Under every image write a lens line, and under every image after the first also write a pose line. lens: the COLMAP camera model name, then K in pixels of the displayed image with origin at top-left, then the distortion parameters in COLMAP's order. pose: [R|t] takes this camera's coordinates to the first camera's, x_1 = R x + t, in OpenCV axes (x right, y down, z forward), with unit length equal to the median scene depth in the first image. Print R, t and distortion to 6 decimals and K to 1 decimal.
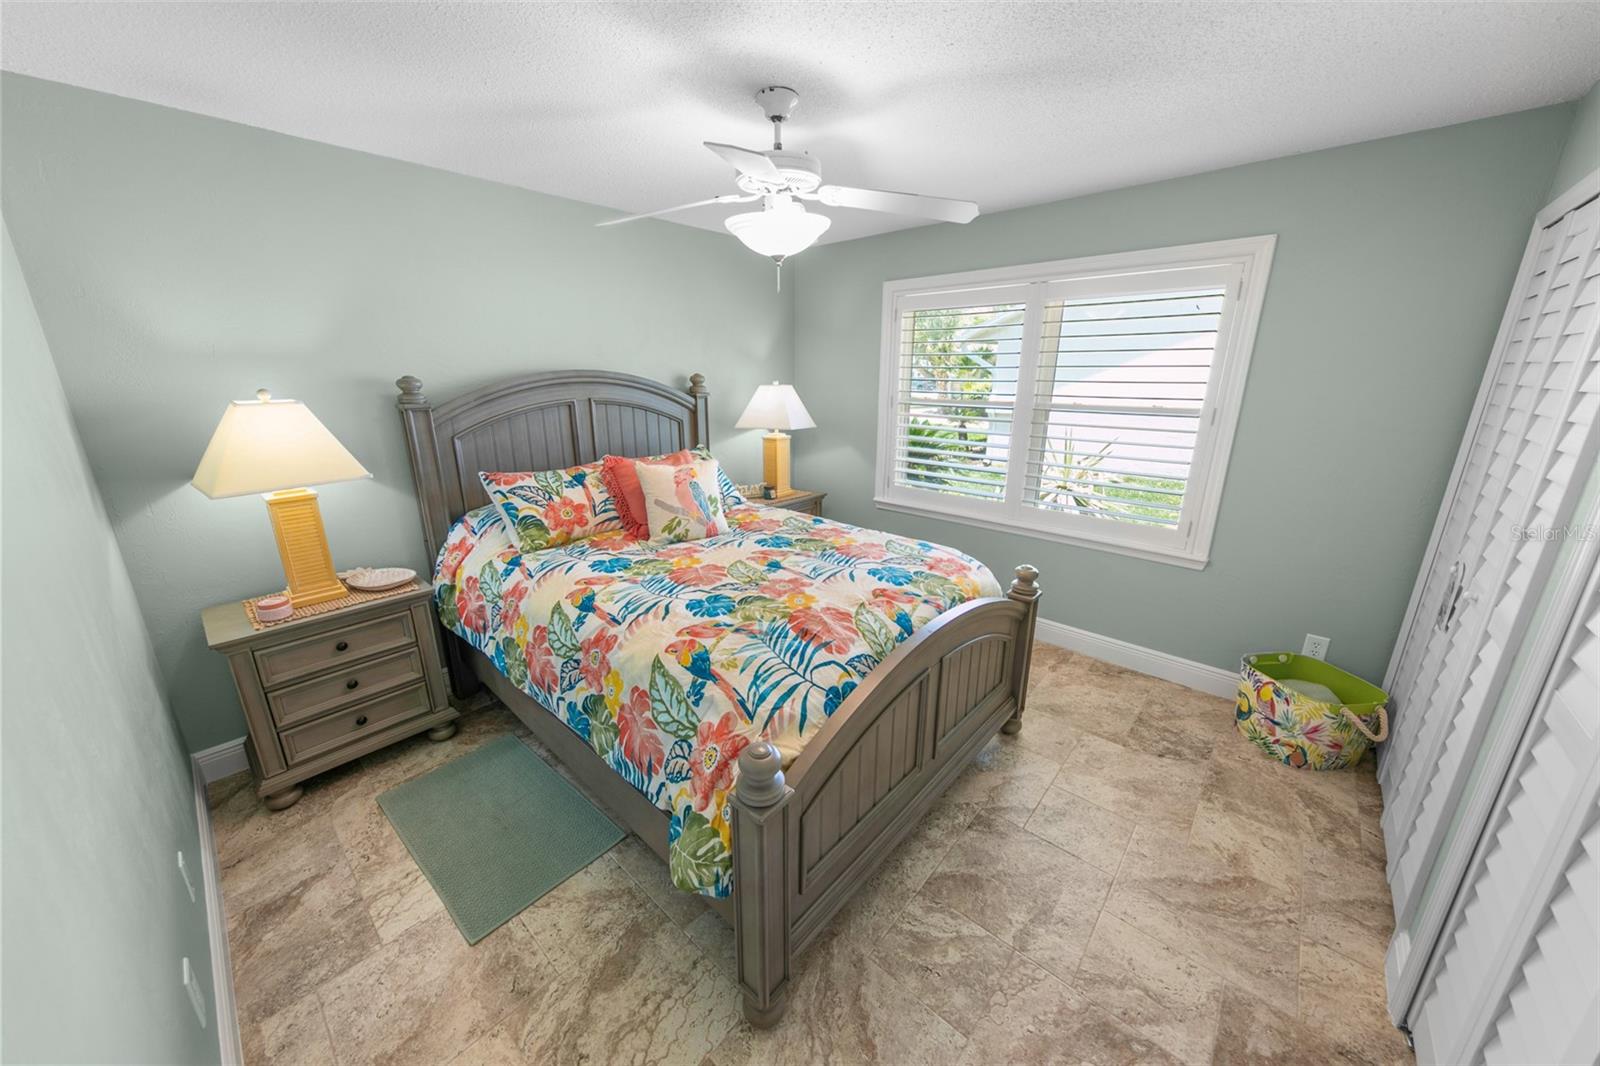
lens RADIAL K [[555.0, 0, 793.8], [0, 555.0, 541.4], [0, 0, 1]] dist [0.000281, 0.000000]
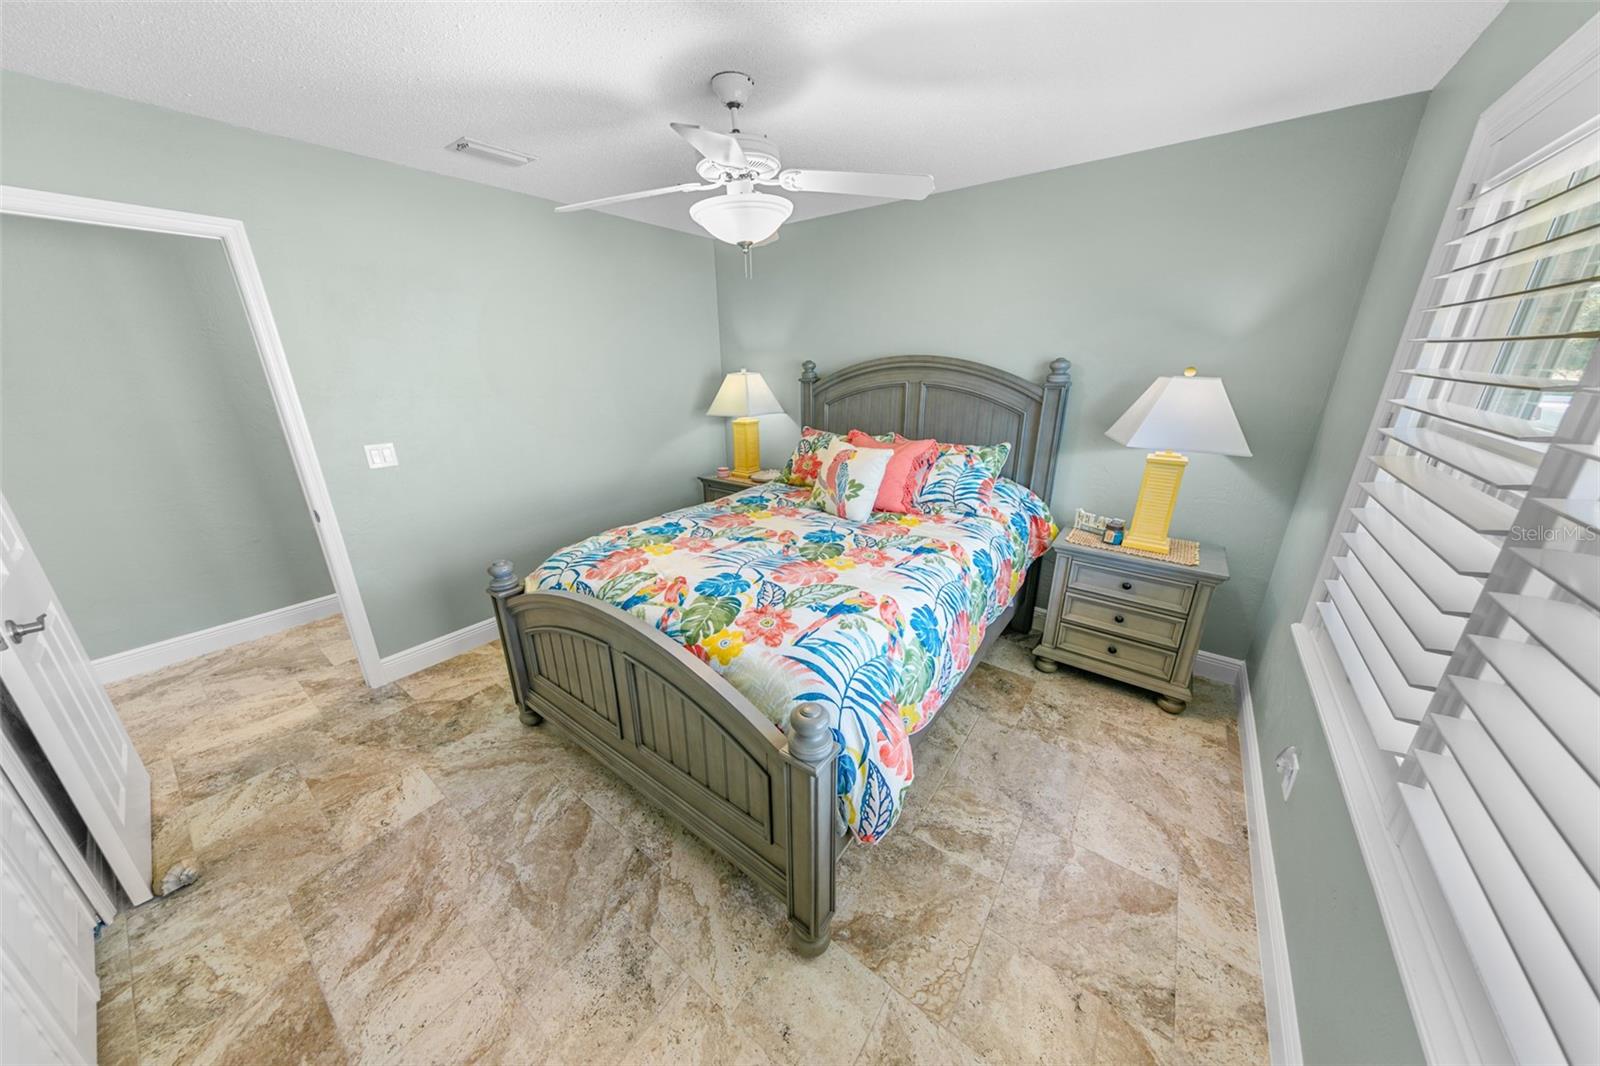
lens RADIAL K [[502.0, 0, 795.5], [0, 502.0, 532.7], [0, 0, 1]] dist [0.005874, -0.000373]
pose [[0.094683, 0.329832, -0.939280, 0.939853], [-0.284258, 0.913194, 0.292017, -0.295610], [0.954061, 0.239349, 0.180221, 0.945179]]
